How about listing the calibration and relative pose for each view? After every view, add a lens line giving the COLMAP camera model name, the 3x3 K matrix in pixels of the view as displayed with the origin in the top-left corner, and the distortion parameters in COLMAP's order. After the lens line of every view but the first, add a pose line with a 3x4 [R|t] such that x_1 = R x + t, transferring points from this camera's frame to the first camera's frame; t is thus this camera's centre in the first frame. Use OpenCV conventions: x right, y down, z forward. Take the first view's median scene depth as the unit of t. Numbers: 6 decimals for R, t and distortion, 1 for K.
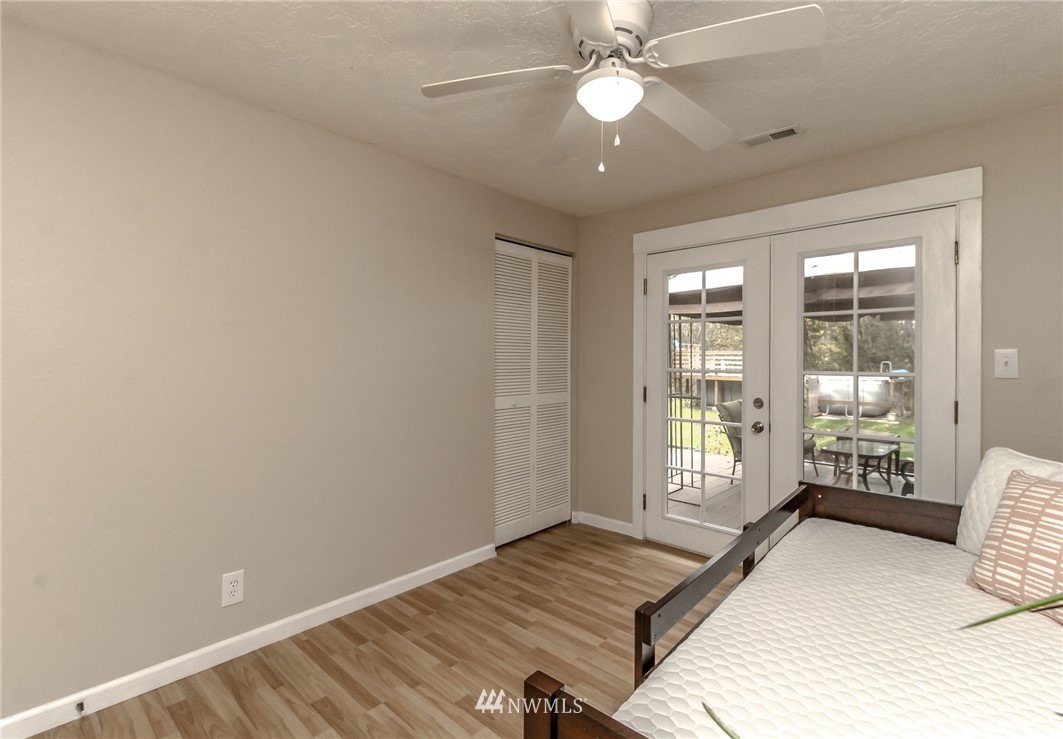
lens RADIAL K [[500.7, 0, 530.6], [0, 500.7, 361.4], [0, 0, 1]] dist [0.000128, -0.000147]
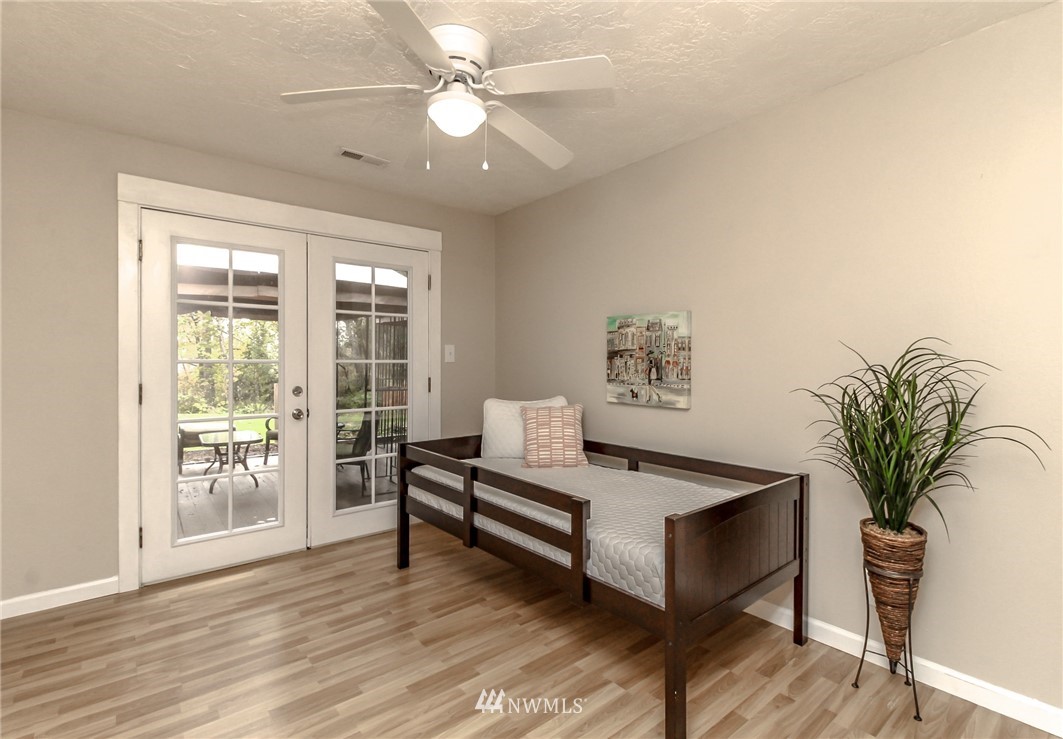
lens RADIAL K [[508.8, 0, 553.1], [0, 508.8, 363.1], [0, 0, 1]] dist [0.001059, -0.000624]
pose [[0.100842, -0.005308, 0.994888, -0.546904], [0.000608, 0.999986, 0.005274, 0.019527], [-0.994902, 0.000073, 0.100844, 0.363619]]
